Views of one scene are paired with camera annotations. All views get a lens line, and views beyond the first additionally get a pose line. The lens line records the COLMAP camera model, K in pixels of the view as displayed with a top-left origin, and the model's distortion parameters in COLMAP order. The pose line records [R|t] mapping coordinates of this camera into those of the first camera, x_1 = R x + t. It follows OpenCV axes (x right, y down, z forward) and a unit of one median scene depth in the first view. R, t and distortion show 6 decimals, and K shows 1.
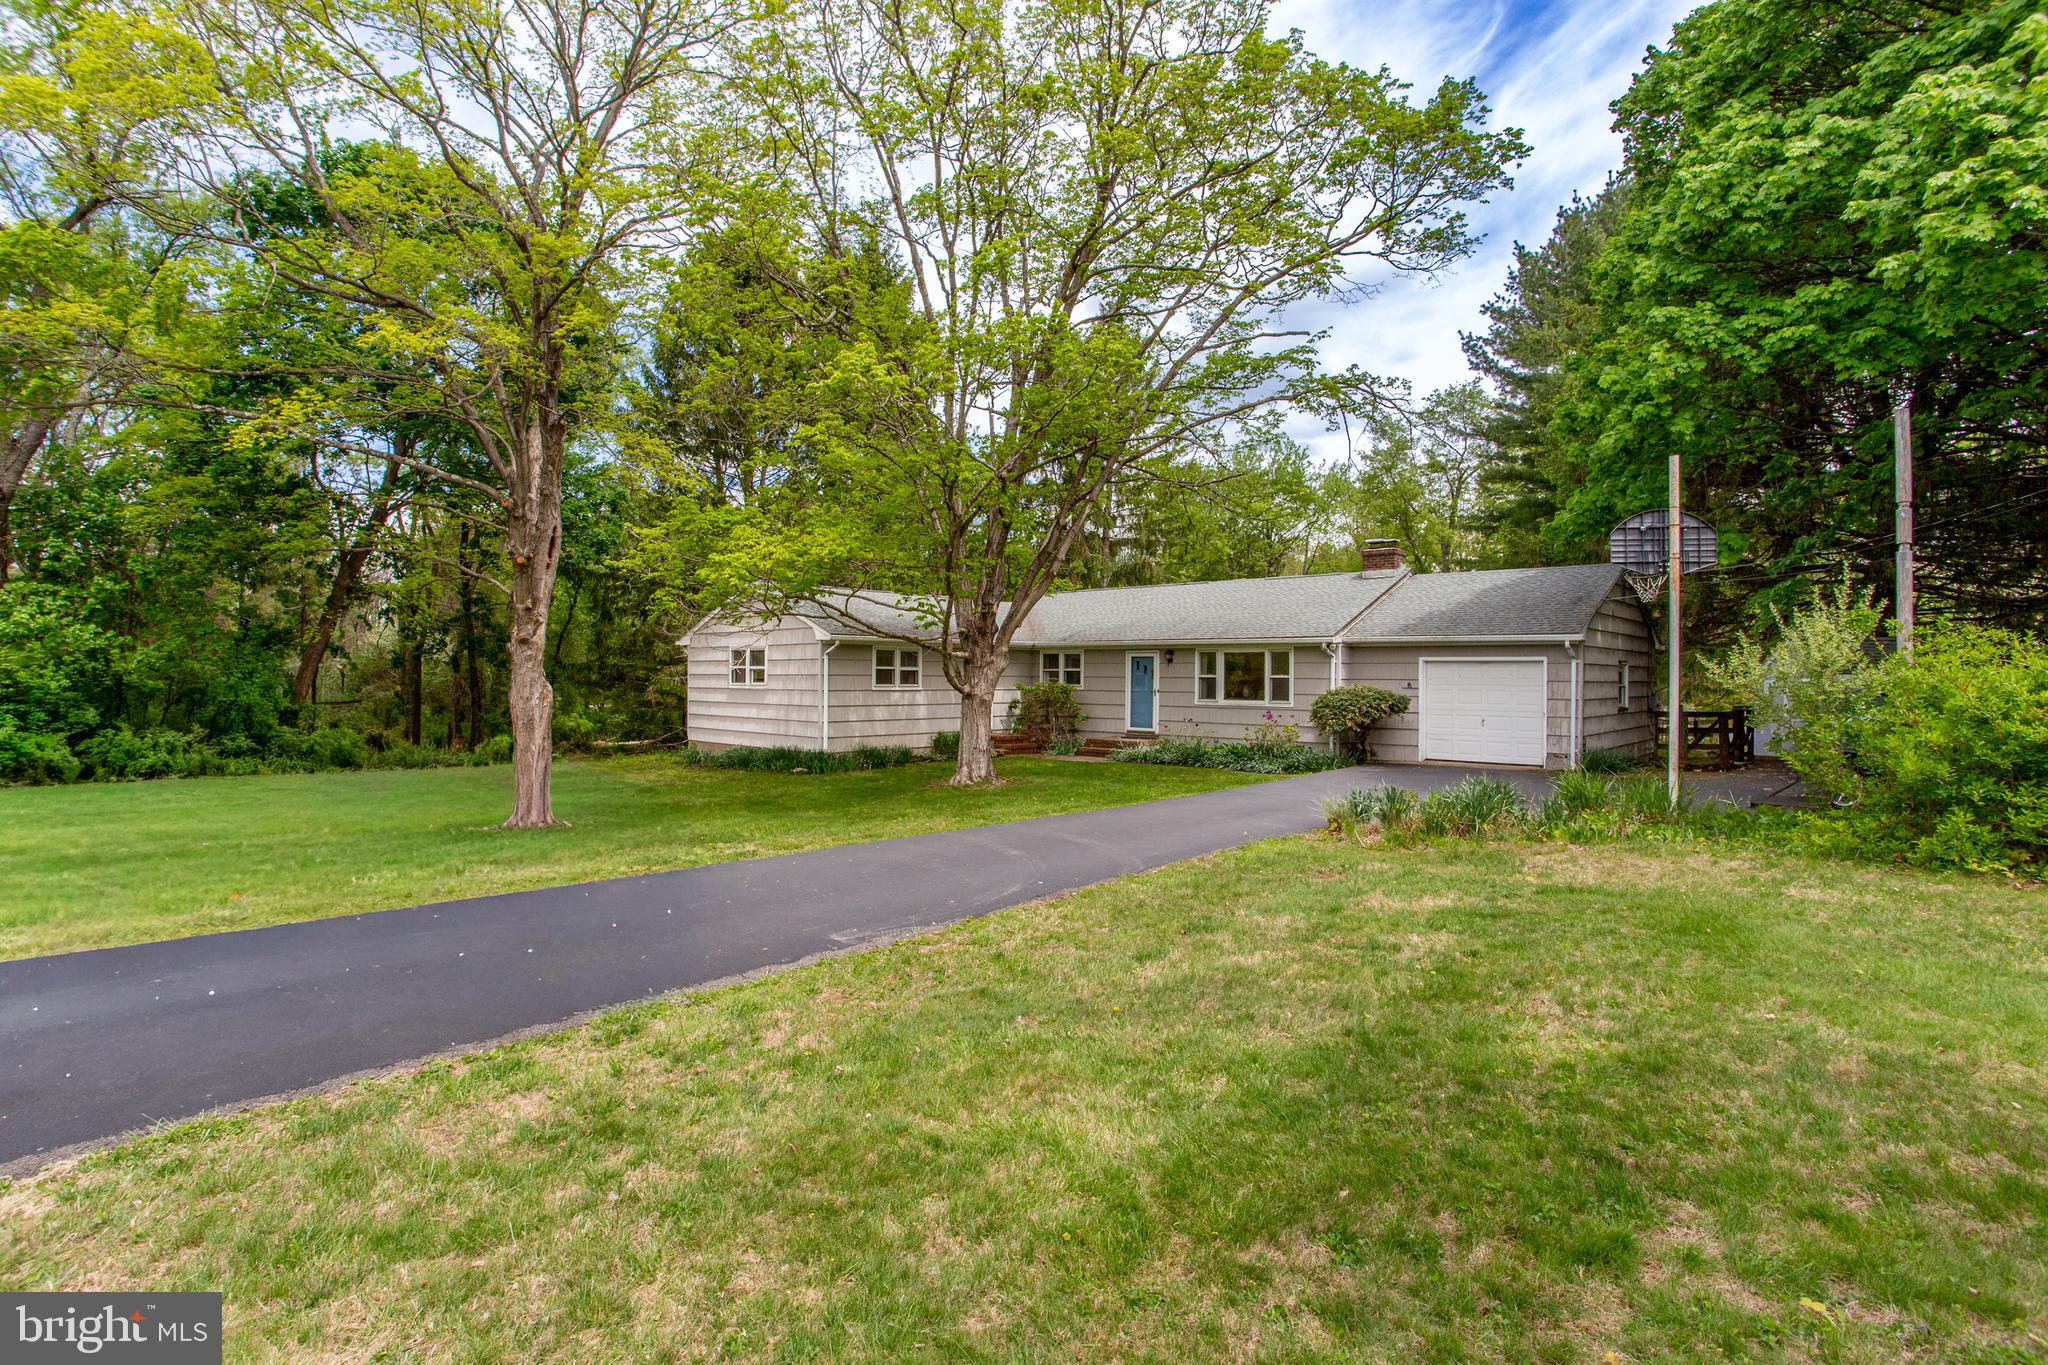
lens RADIAL K [[1039.3, 0, 1102.7], [0, 1039.3, 684.4], [0, 0, 1]] dist [0.135530, -0.000124]
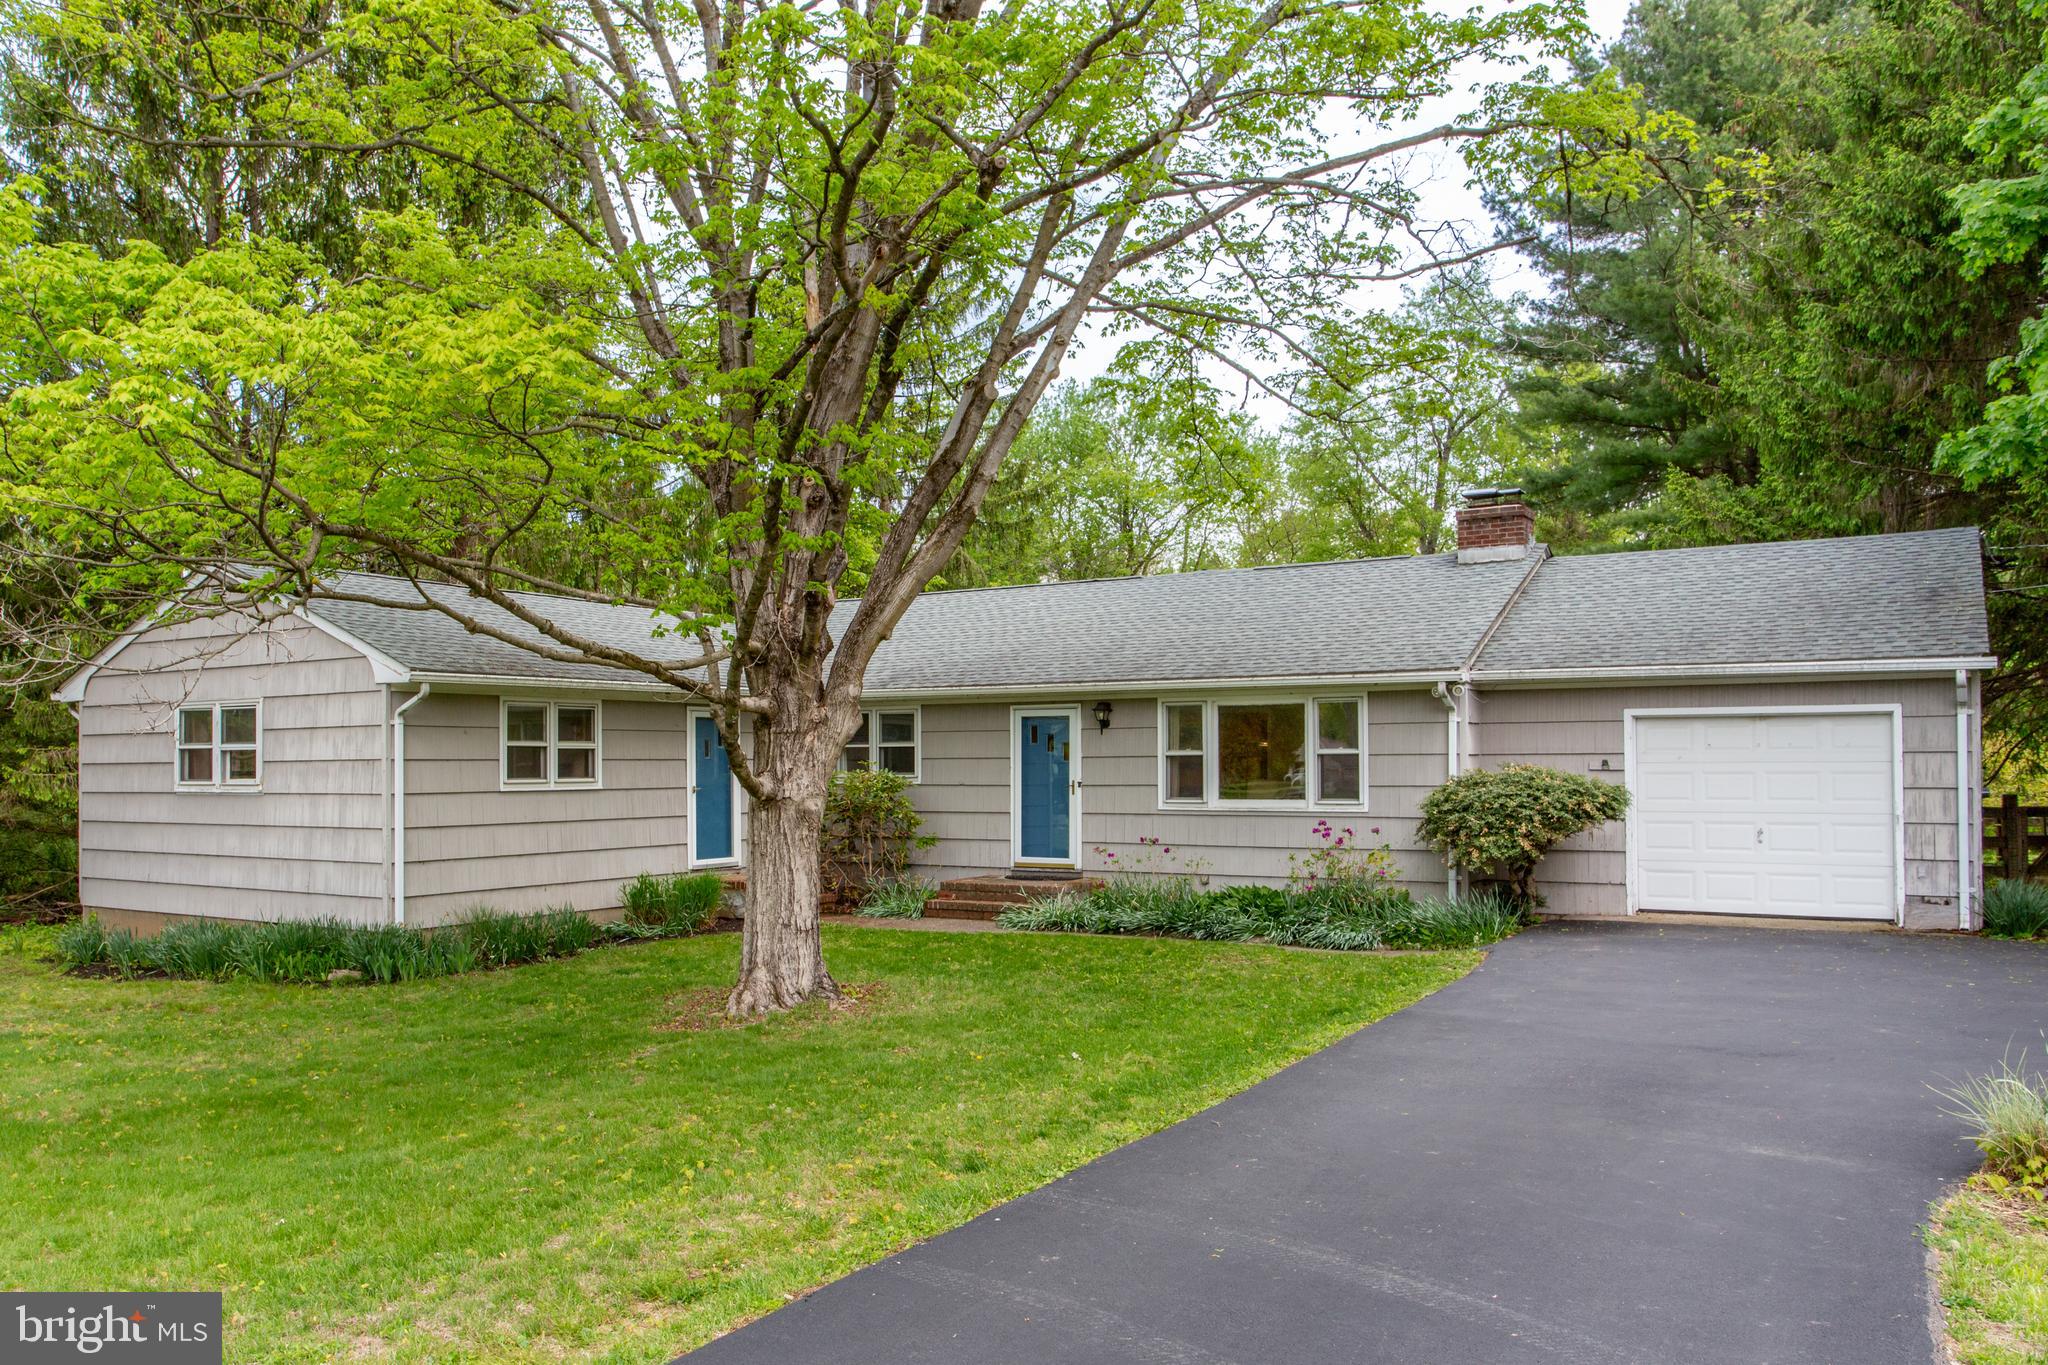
lens RADIAL K [[1596.5, 0, 1025.1], [0, 1596.5, 756.1], [0, 0, 1]] dist [0.069144, 0.003370]
pose [[0.990677, -0.013187, 0.135590, -0.084773], [0.014784, 0.999833, -0.010781, 0.000905], [-0.135425, 0.012685, 0.990706, 0.255093]]
